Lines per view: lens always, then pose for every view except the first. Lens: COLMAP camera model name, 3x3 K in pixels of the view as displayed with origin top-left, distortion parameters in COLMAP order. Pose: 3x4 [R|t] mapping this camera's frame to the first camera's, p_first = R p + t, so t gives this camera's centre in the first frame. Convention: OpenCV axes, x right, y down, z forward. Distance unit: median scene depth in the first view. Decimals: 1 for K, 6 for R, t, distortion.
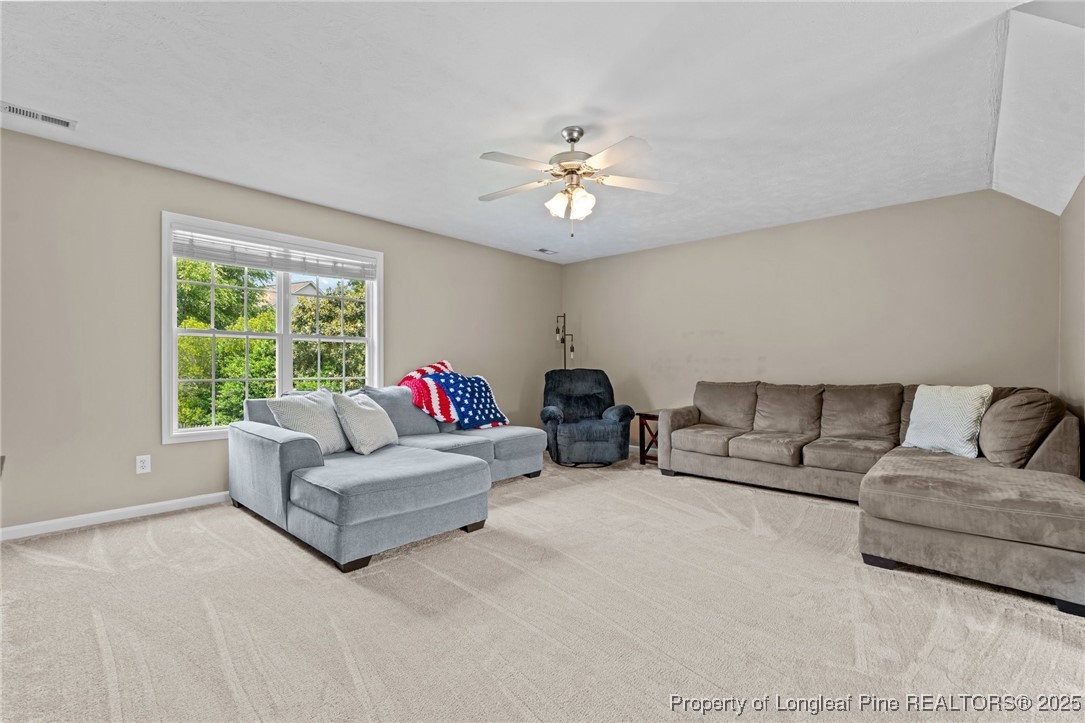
lens RADIAL K [[477.5, 0, 542.5], [0, 477.5, 361.5], [0, 0, 1]] dist [-0.011355, 0.000512]
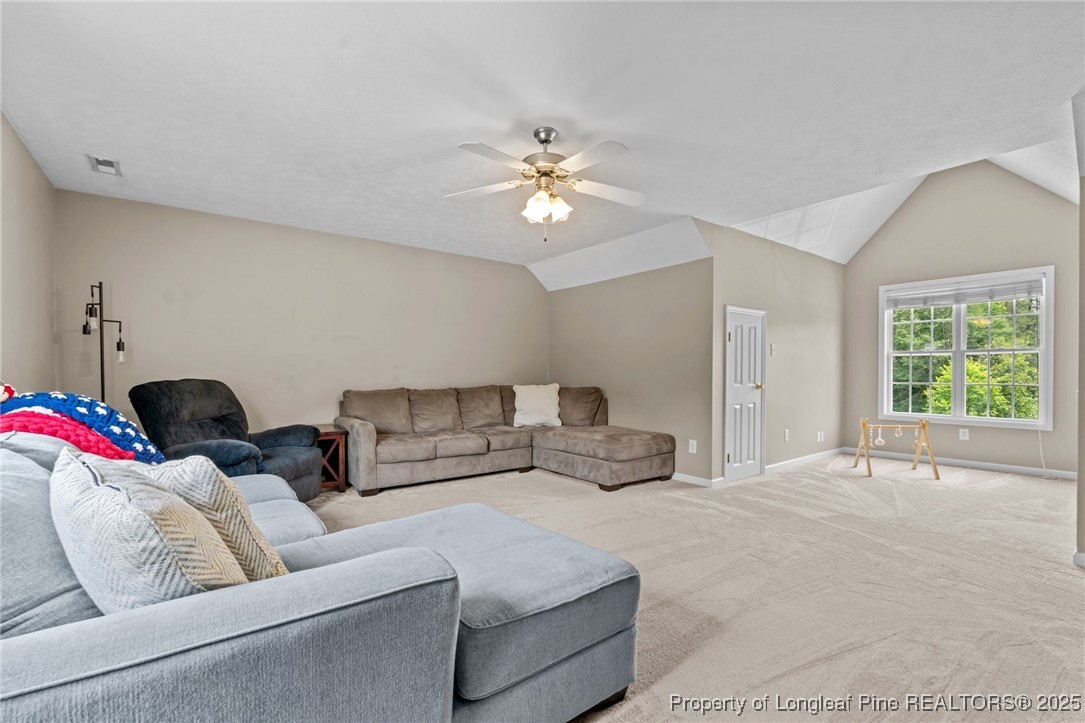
lens RADIAL K [[475.9, 0, 542.8], [0, 475.9, 375.9], [0, 0, 1]] dist [-0.001618, 0.000087]
pose [[0.182264, -0.011152, 0.983186, -0.668741], [-0.006315, 0.999902, 0.012513, 0.000102], [-0.983229, -0.008489, 0.182175, 0.620139]]
